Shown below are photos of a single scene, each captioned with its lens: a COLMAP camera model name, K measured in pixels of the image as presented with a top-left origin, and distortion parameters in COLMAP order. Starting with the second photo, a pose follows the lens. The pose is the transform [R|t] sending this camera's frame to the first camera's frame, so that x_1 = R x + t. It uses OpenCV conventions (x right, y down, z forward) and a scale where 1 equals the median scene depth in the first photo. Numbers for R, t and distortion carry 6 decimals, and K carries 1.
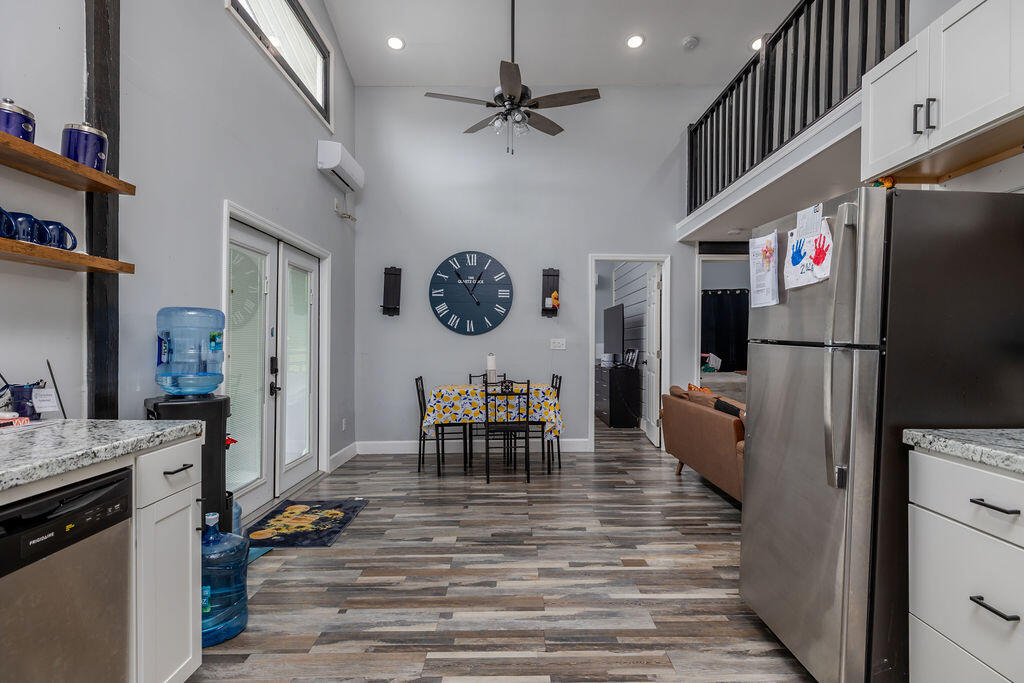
lens RADIAL K [[548.9, 0, 512.0], [0, 548.9, 341.5], [0, 0, 1]] dist [0.003396, -0.000427]
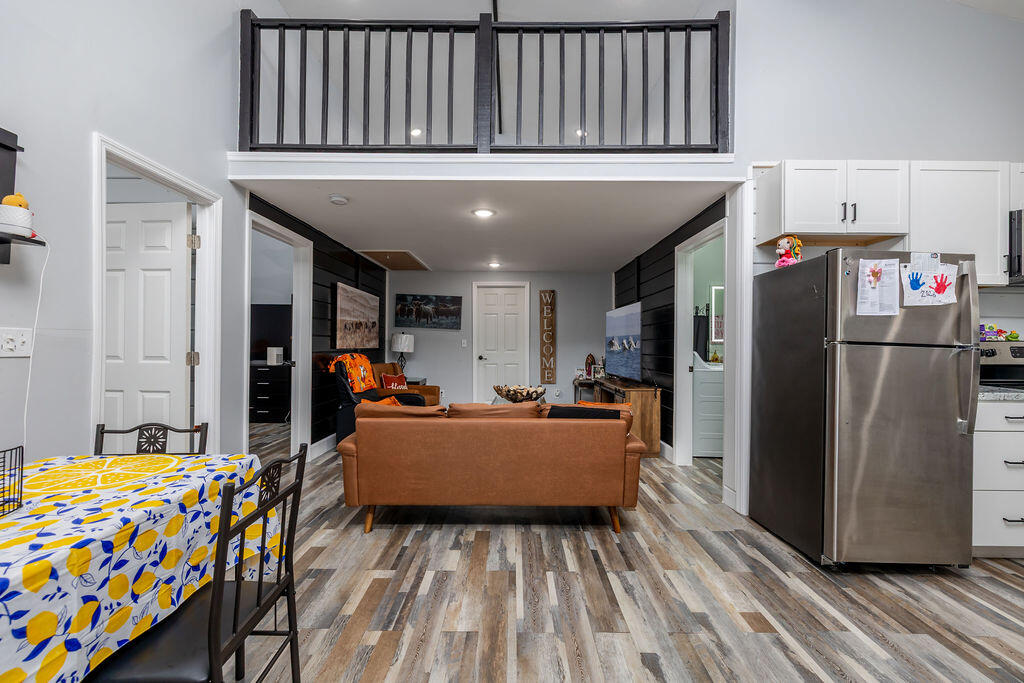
lens RADIAL K [[428.1, 0, 515.1], [0, 428.1, 344.1], [0, 0, 1]] dist [0.001864, 0.000323]
pose [[-0.001907, -0.005318, 0.999984, -0.237211], [-0.009433, 0.999941, 0.005300, 0.001920], [-0.999954, -0.009423, -0.001957, 0.822984]]
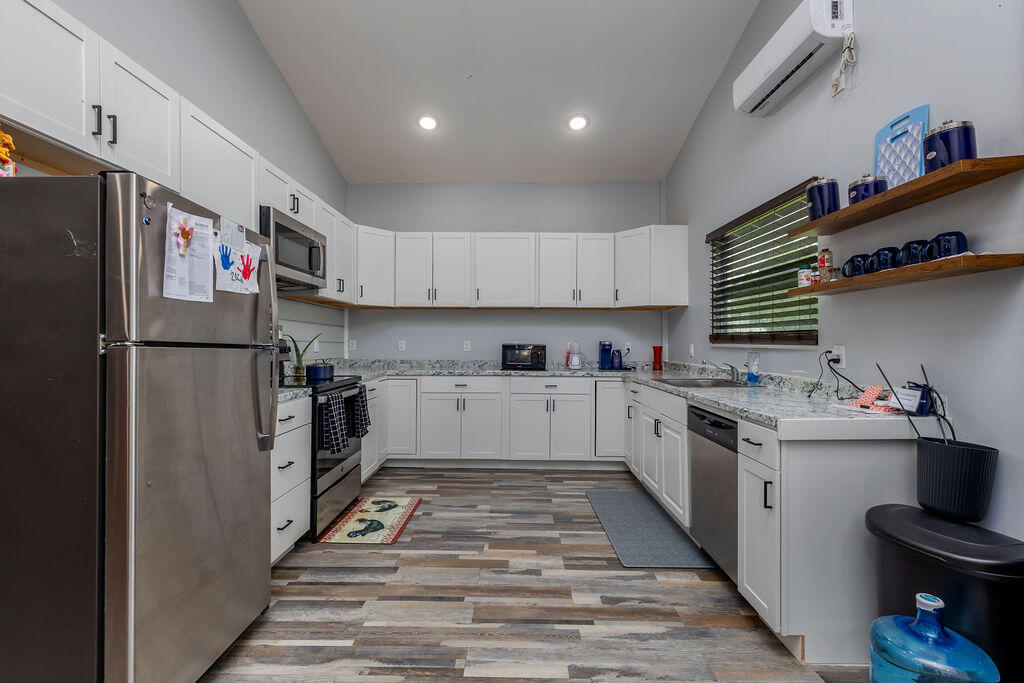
lens RADIAL K [[440.6, 0, 512.0], [0, 440.6, 341.5], [0, 0, 1]] dist [0.003046, 0.000590]
pose [[-0.999956, -0.006992, 0.006211, -0.008259], [-0.007001, 0.999974, -0.001472, -0.002995], [-0.006201, -0.001516, -0.999980, 0.736259]]
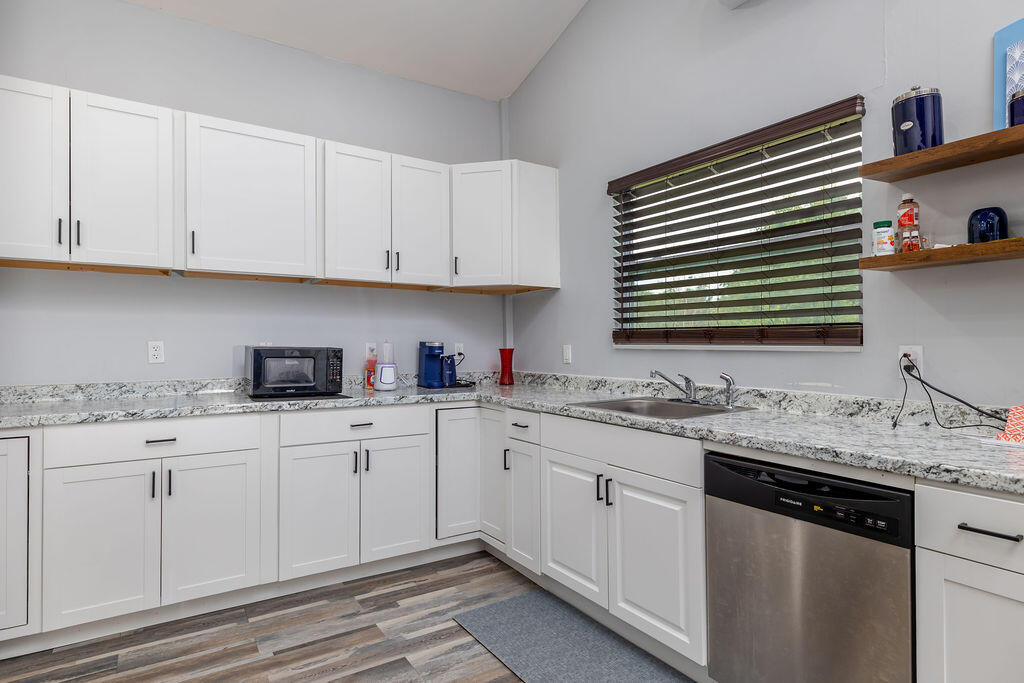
lens RADIAL K [[548.9, 0, 512.0], [0, 548.9, 341.5], [0, 0, 1]] dist [0.003396, -0.000427]
pose [[-0.838121, -0.005151, -0.545460, 0.101717], [-0.001899, 0.999977, -0.006525, -0.001718], [0.545481, -0.004433, -0.838112, 0.443494]]
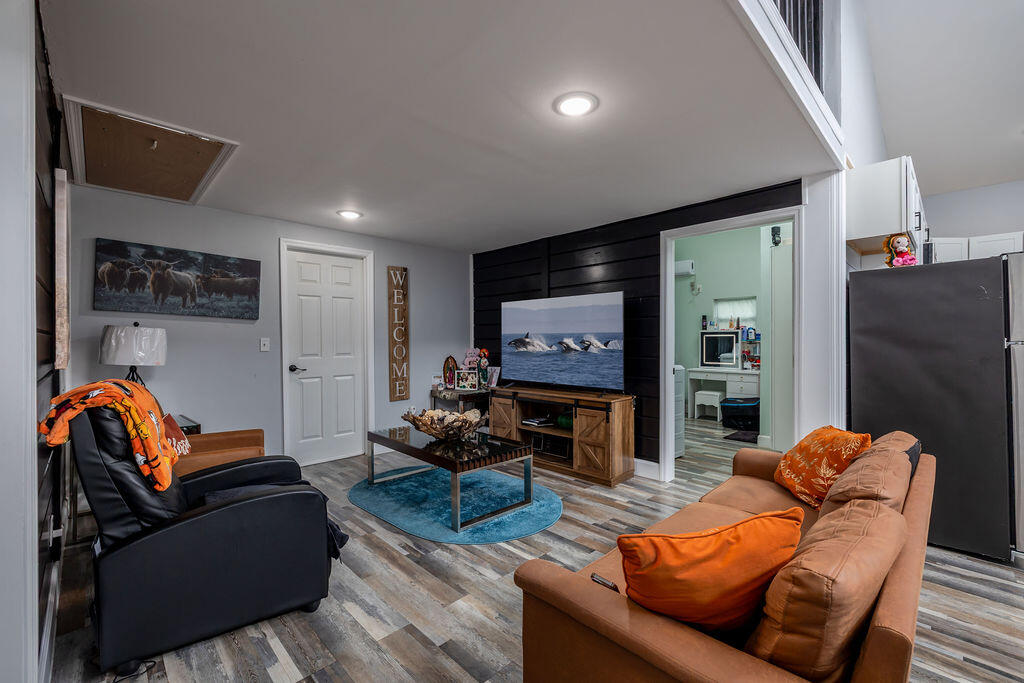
lens RADIAL K [[428.1, 0, 515.1], [0, 428.1, 344.1], [0, 0, 1]] dist [0.001864, 0.000323]
pose [[-0.700360, -0.009789, 0.713723, 0.266278], [-0.003077, 0.999938, 0.010694, -0.002522], [-0.713784, 0.005293, -0.700346, 1.206605]]
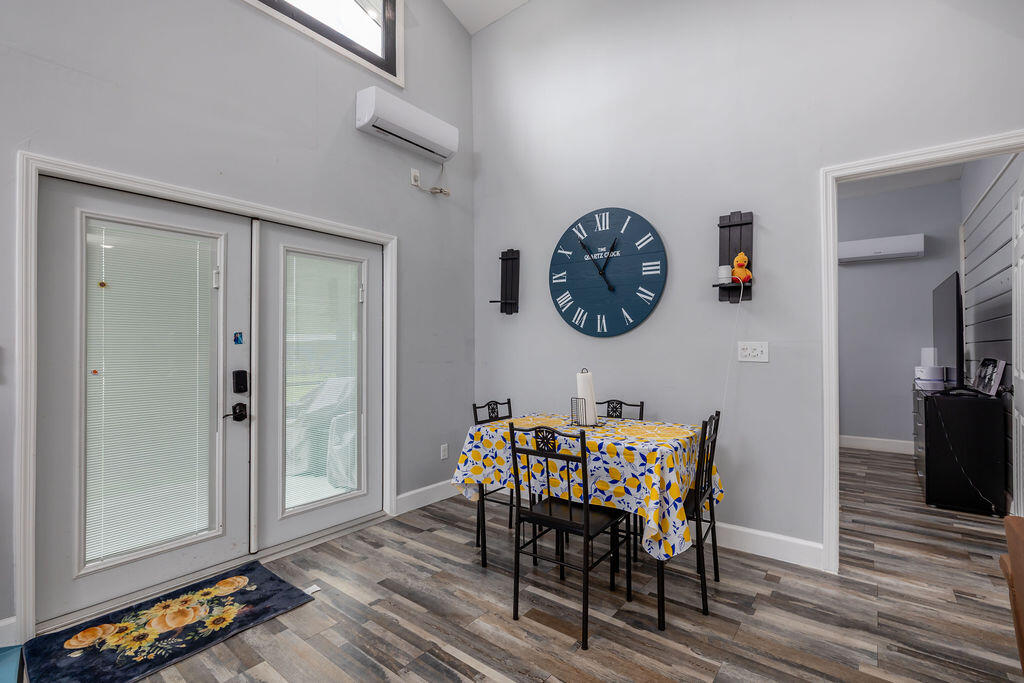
lens RADIAL K [[453.9, 0, 512.0], [0, 453.9, 341.5], [0, 0, 1]] dist [-0.004342, 0.000026]
pose [[0.781991, -0.010755, -0.623196, 0.216159], [0.006770, 0.999939, -0.008763, -0.003482], [0.623252, 0.002634, 0.782016, 0.627710]]
